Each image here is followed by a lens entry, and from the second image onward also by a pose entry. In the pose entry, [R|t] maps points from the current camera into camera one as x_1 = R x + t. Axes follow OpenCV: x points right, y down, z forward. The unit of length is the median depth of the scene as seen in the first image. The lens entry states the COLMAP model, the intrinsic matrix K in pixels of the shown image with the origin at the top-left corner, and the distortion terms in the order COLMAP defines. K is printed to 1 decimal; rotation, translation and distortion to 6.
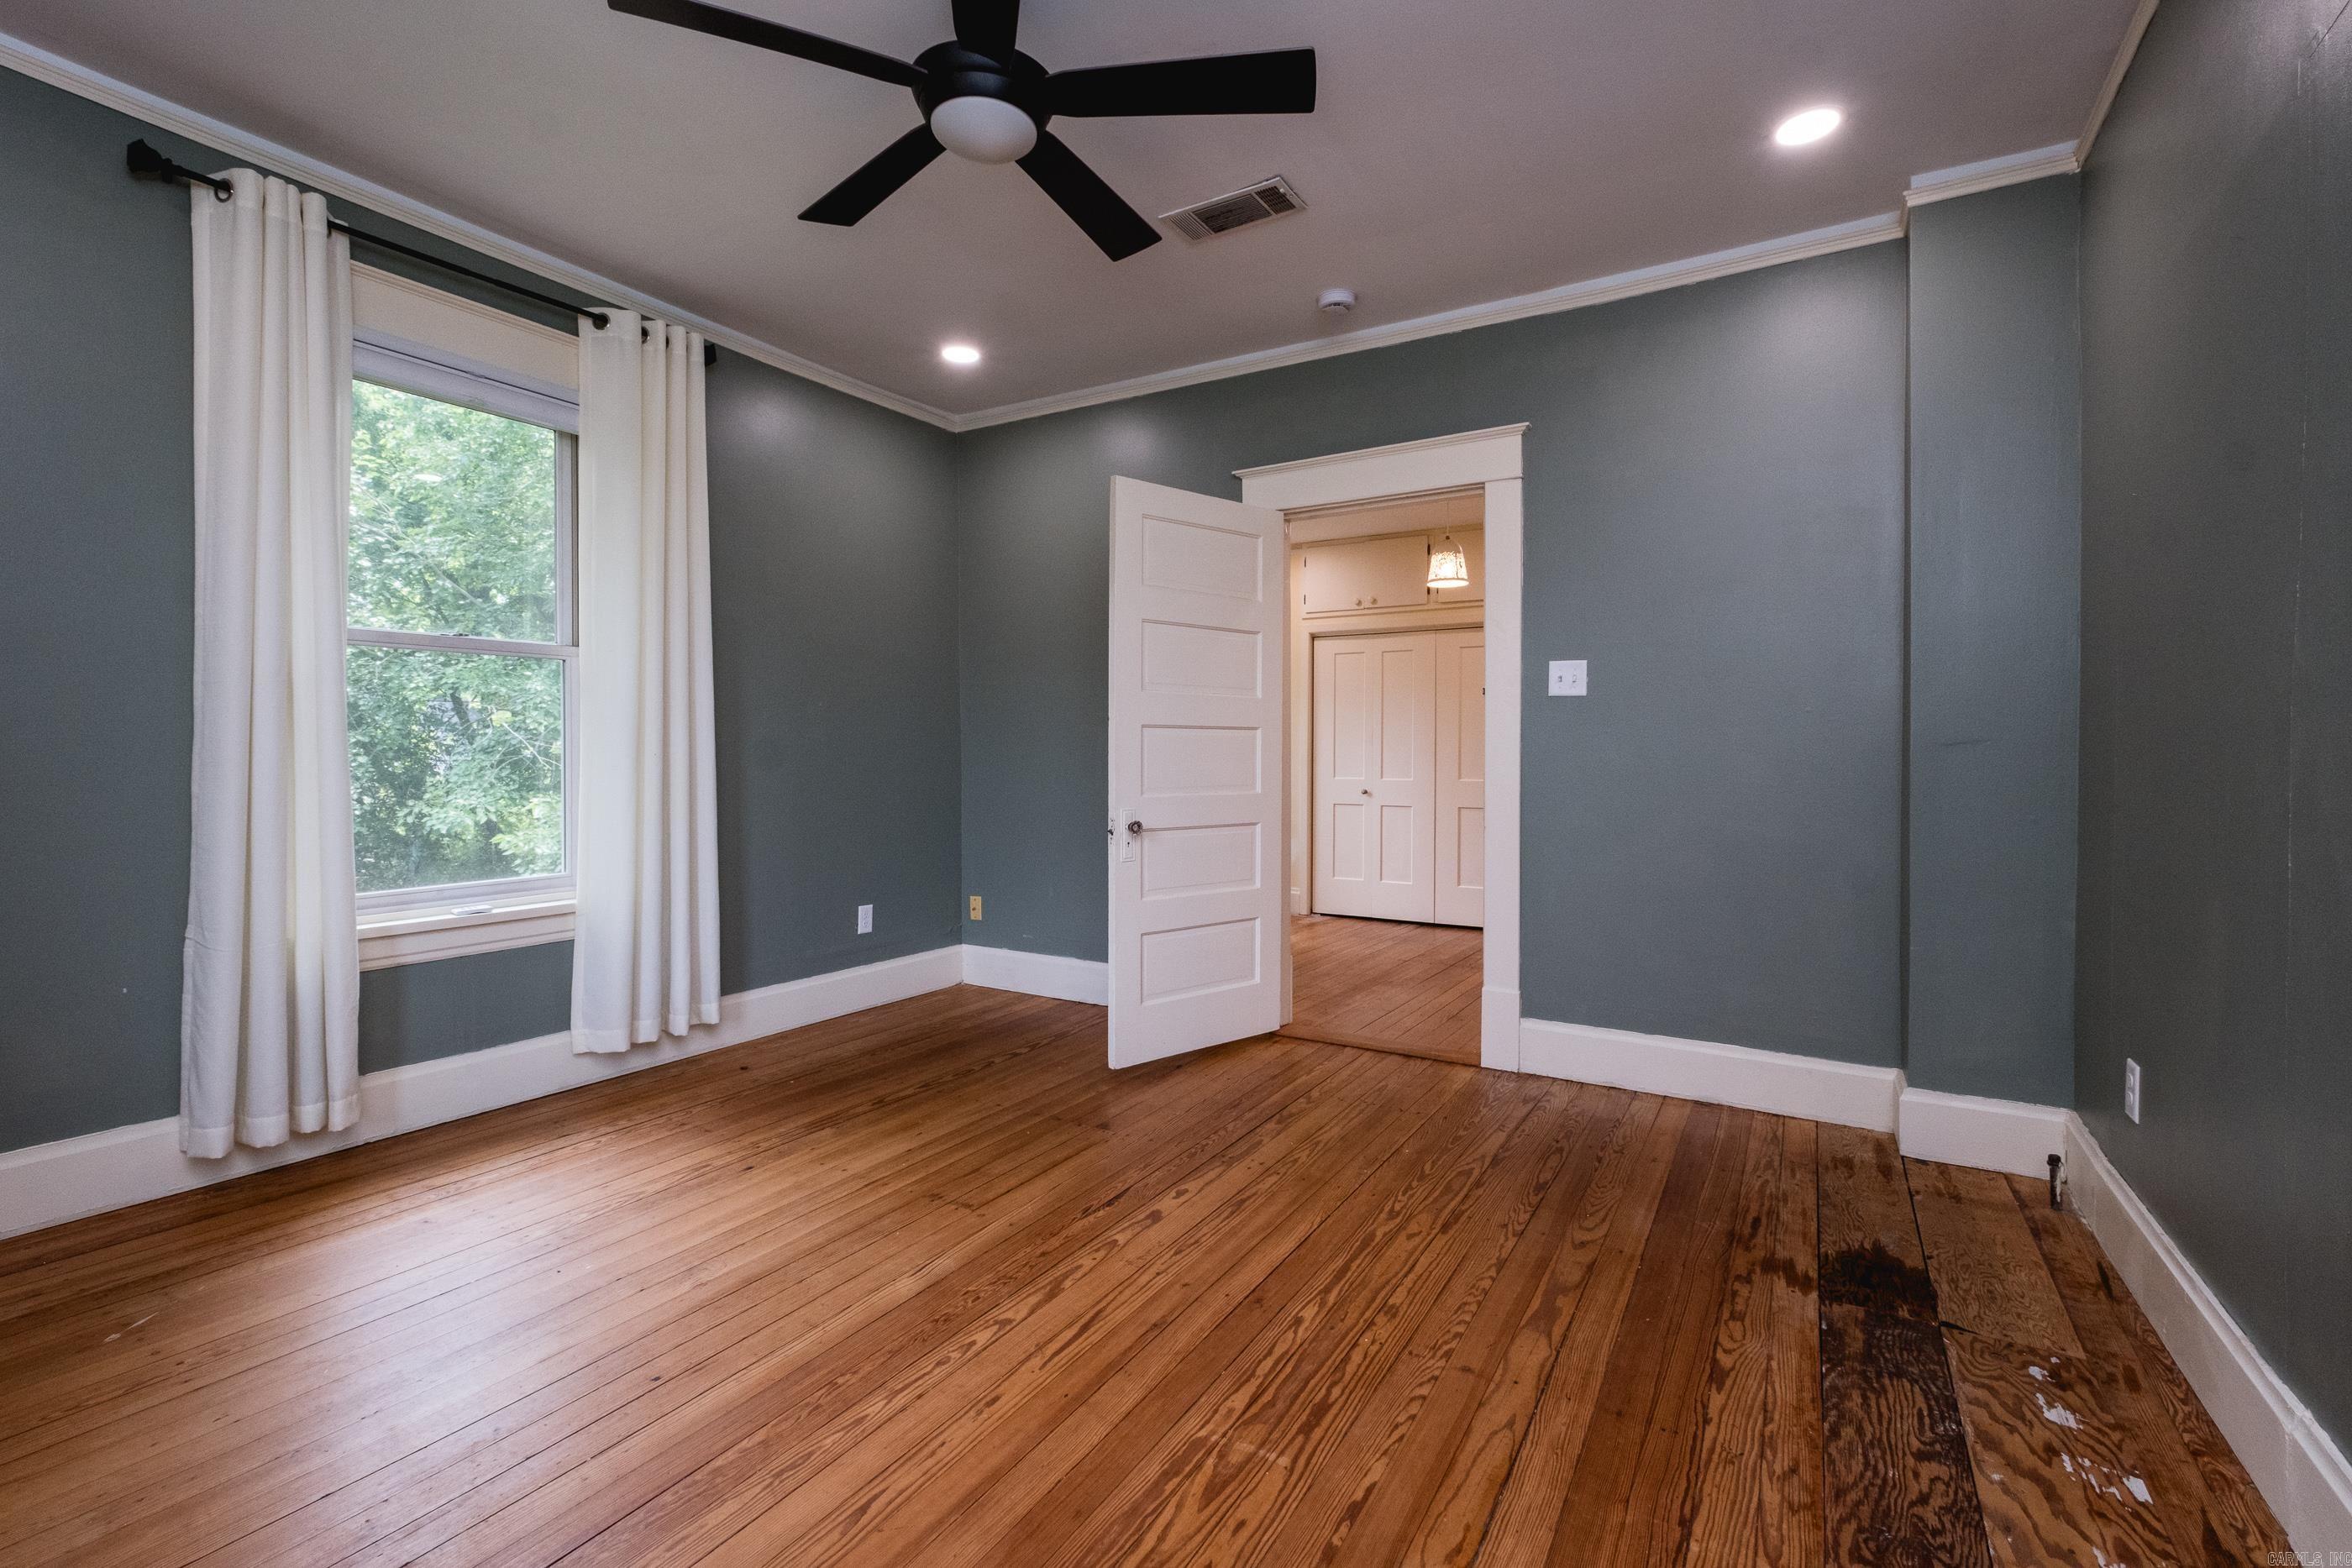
lens RADIAL K [[997.4, 0, 1179.6], [0, 997.4, 790.1], [0, 0, 1]] dist [-0.000250, -0.000456]
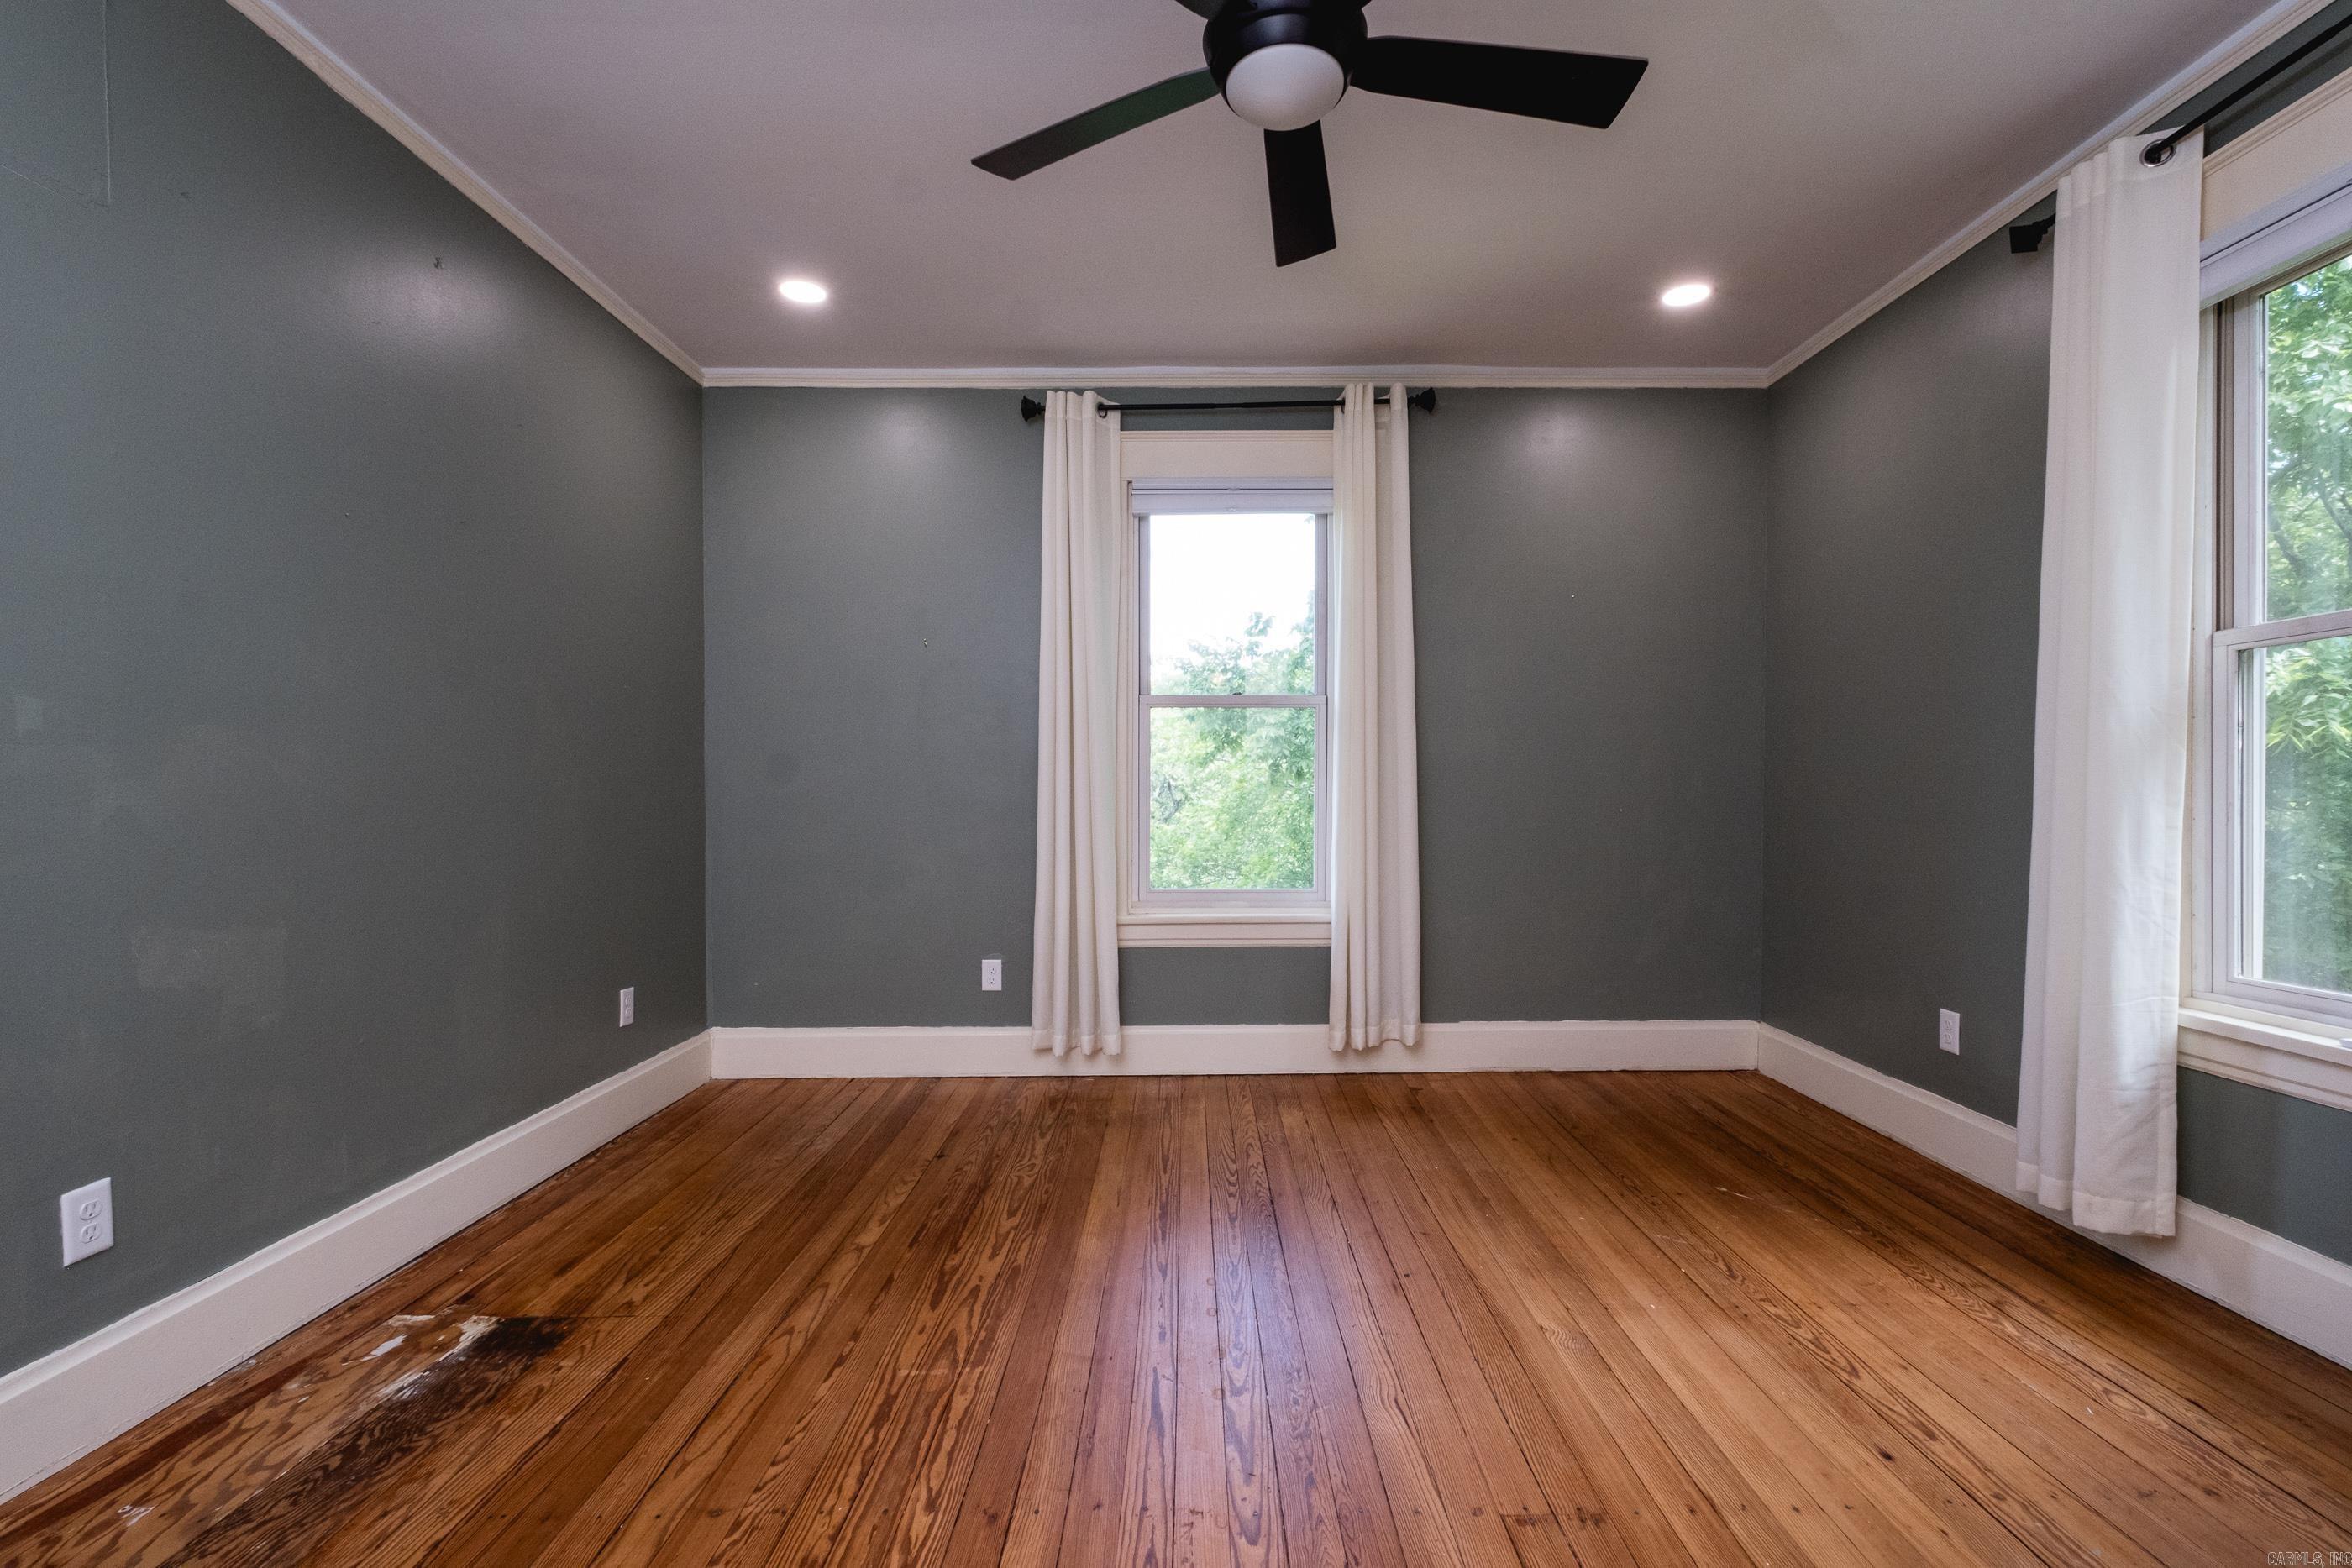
lens RADIAL K [[997.4, 0, 1179.6], [0, 997.4, 790.1], [0, 0, 1]] dist [-0.000250, -0.000456]
pose [[-0.850215, -0.001362, -0.526434, 0.421028], [-0.018895, 0.999431, 0.027931, -0.067588], [0.526097, 0.033695, -0.849757, 2.008879]]
